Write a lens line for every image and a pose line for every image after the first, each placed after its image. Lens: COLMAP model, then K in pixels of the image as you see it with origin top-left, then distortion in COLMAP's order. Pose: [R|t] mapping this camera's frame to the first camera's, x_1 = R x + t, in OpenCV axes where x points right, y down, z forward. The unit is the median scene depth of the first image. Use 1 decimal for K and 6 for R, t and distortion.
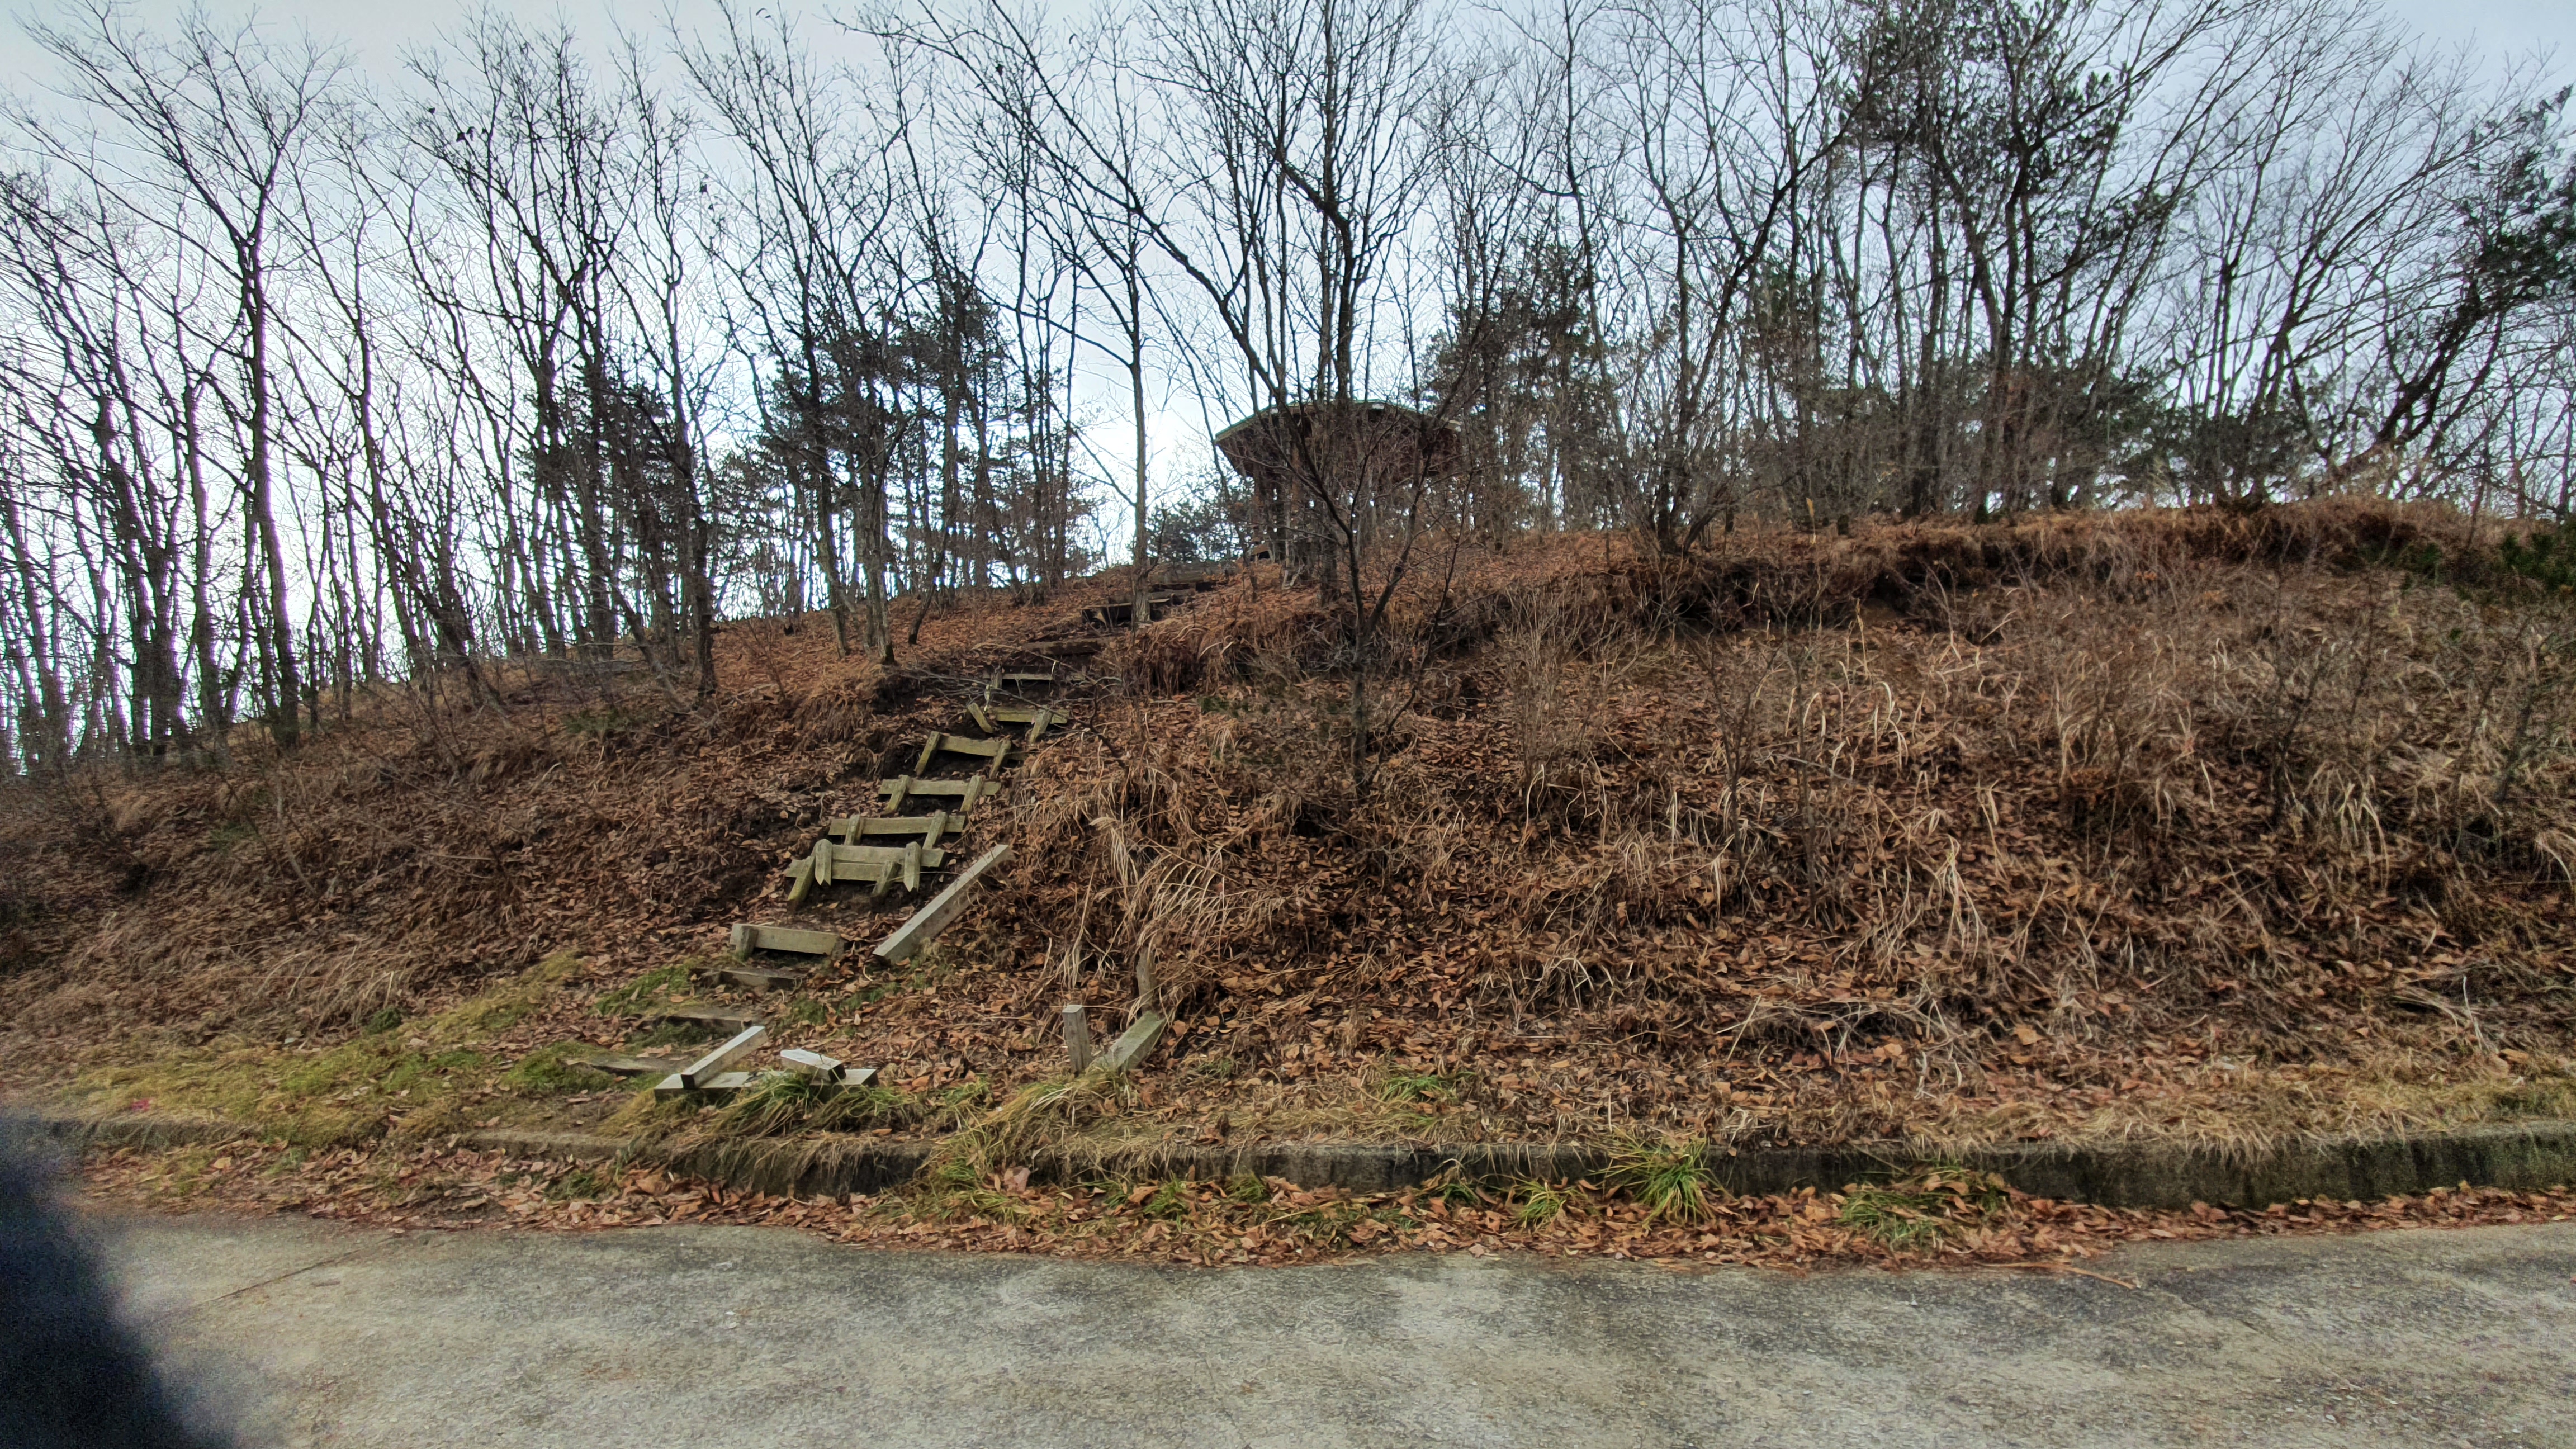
lens RADIAL K [[937.0, 0, 1284.2], [0, 937.0, 728.9], [0, 0, 1]] dist [0.007916, -0.008919]
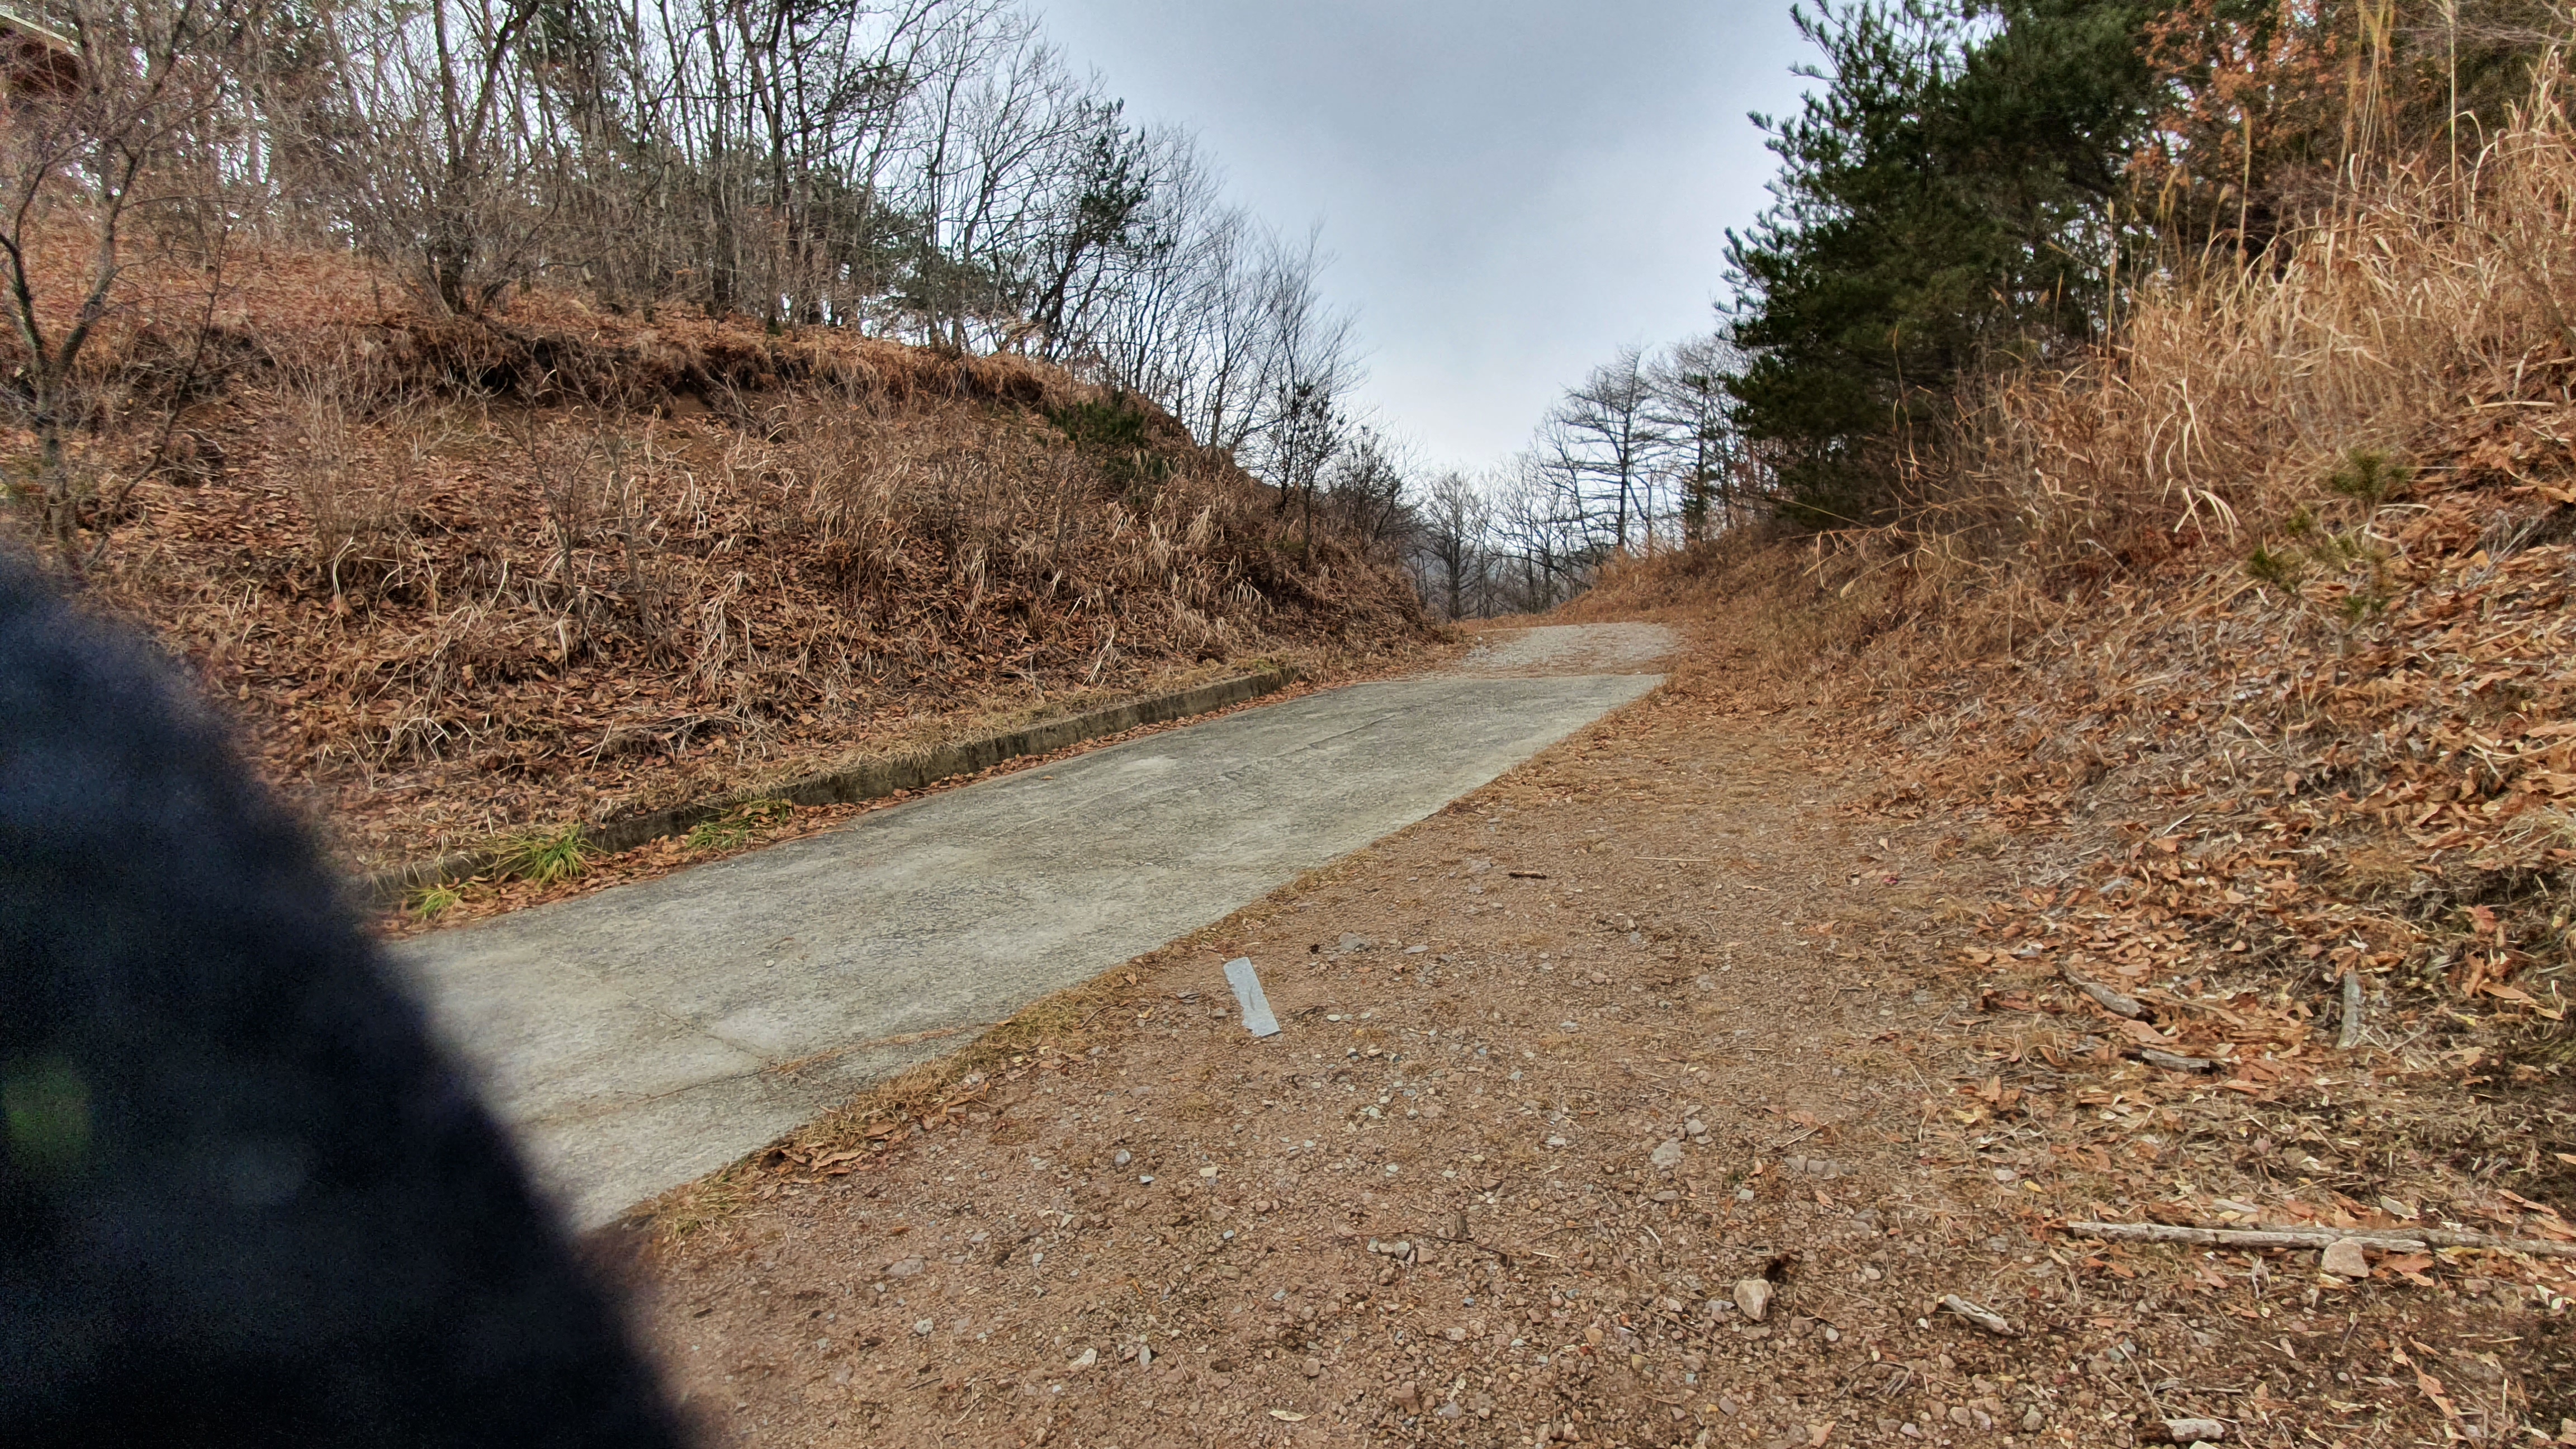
lens RADIAL K [[937.0, 0, 1284.2], [0, 937.0, 728.9], [0, 0, 1]] dist [0.007916, -0.008919]
pose [[0.459015, -0.174811, 0.871061, -0.164400], [-0.028837, 0.977003, 0.211269, -0.000985], [-0.887961, -0.122094, 0.443418, -0.331813]]
